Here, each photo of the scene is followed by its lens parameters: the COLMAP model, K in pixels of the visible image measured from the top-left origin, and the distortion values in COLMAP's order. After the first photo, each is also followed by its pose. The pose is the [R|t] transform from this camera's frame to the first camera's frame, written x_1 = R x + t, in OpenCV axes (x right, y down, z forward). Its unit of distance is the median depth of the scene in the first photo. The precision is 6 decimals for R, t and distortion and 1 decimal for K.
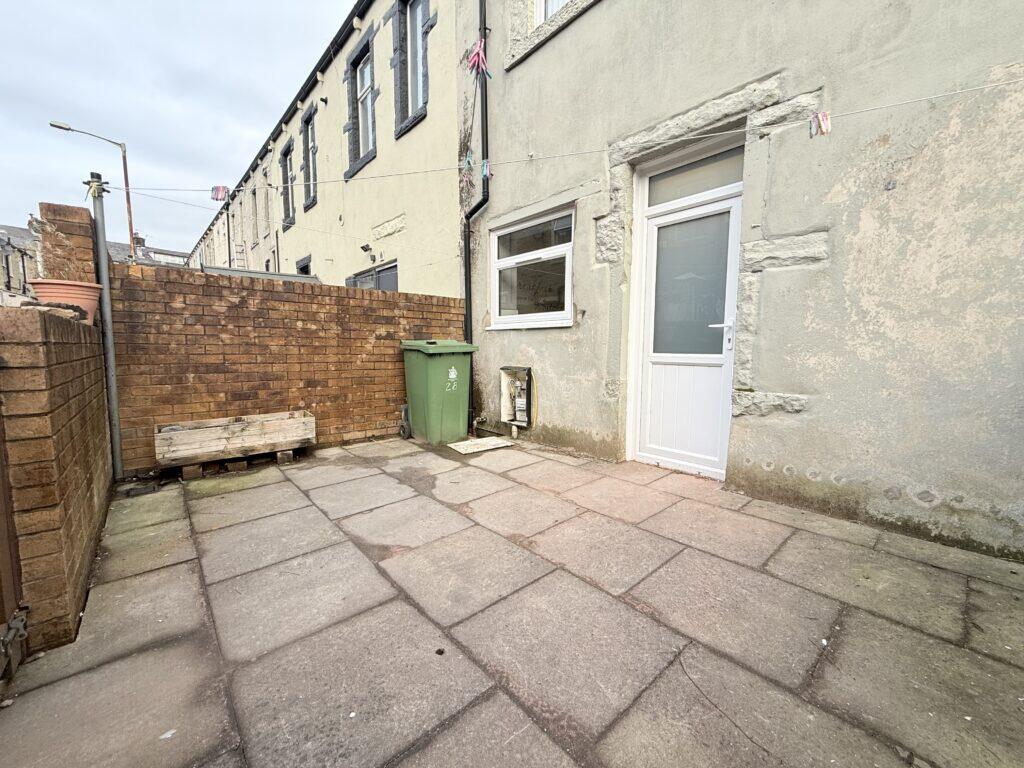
lens RADIAL K [[407.4, 0, 509.5], [0, 407.4, 384.5], [0, 0, 1]] dist [-0.000836, 0.000154]
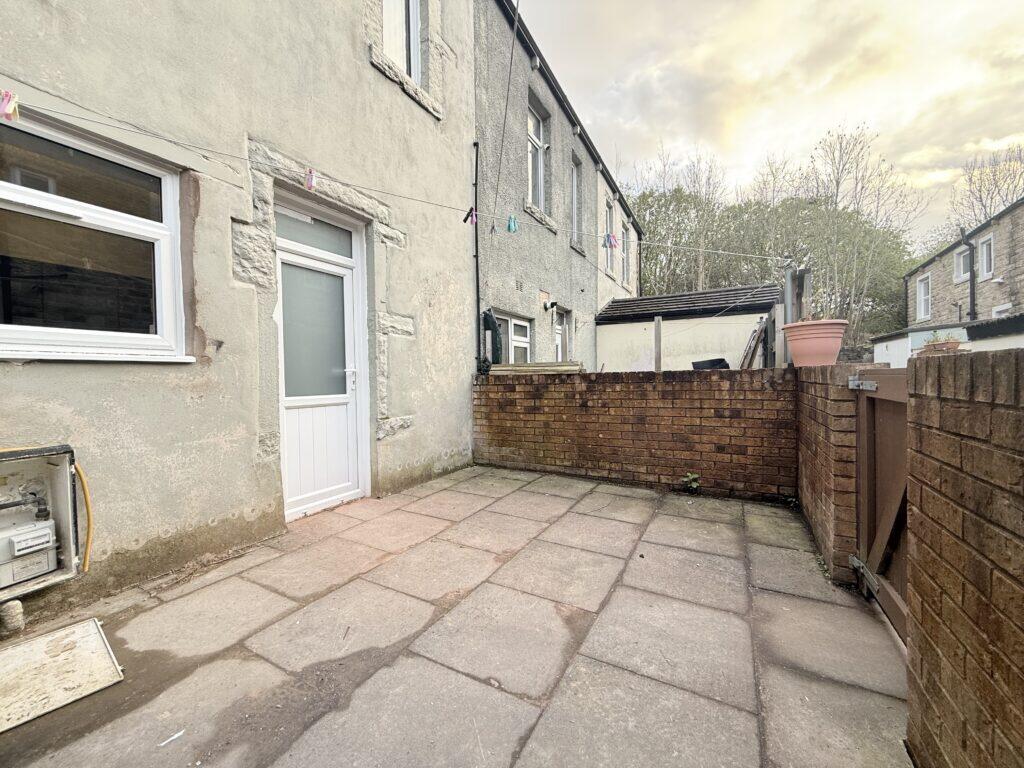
lens RADIAL K [[407.4, 0, 509.5], [0, 407.4, 384.5], [0, 0, 1]] dist [-0.000836, 0.000154]
pose [[-0.342525, -0.015694, 0.939378, -0.756950], [0.101001, 0.993451, 0.053425, -0.116889], [-0.934064, 0.113178, -0.338696, 0.950857]]
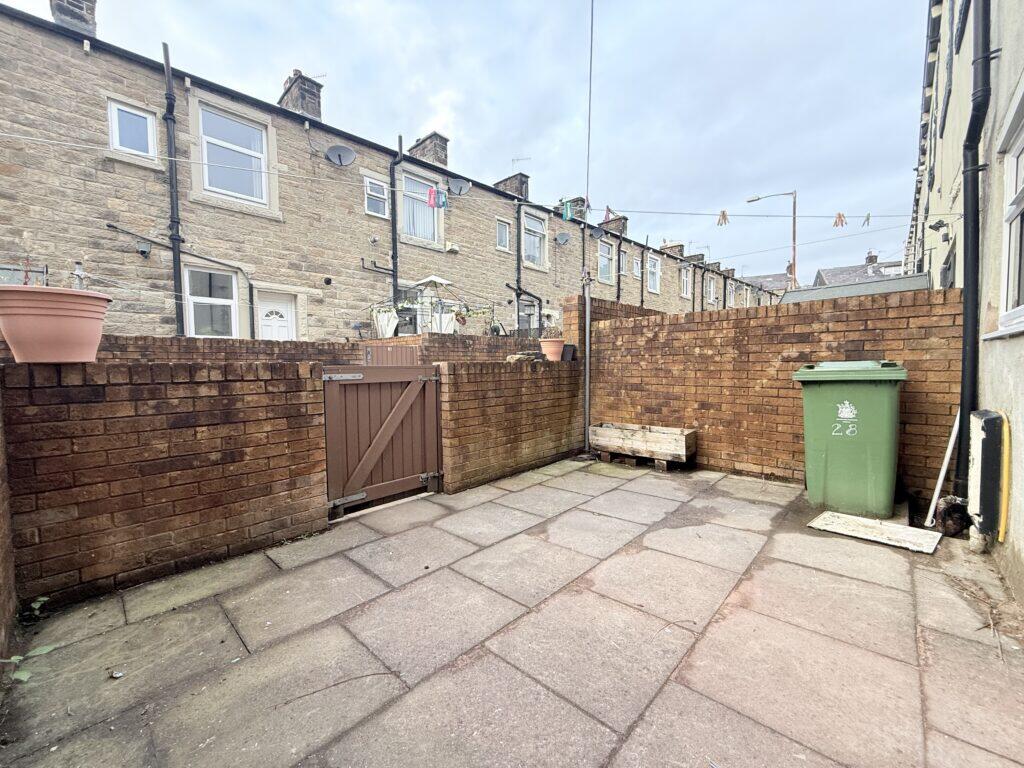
lens RADIAL K [[407.4, 0, 509.5], [0, 407.4, 384.5], [0, 0, 1]] dist [-0.000836, 0.000154]
pose [[0.091481, 0.040262, -0.994993, 0.665389], [-0.076958, 0.996480, 0.033247, -0.069503], [0.992829, 0.073531, 0.094258, 0.514330]]
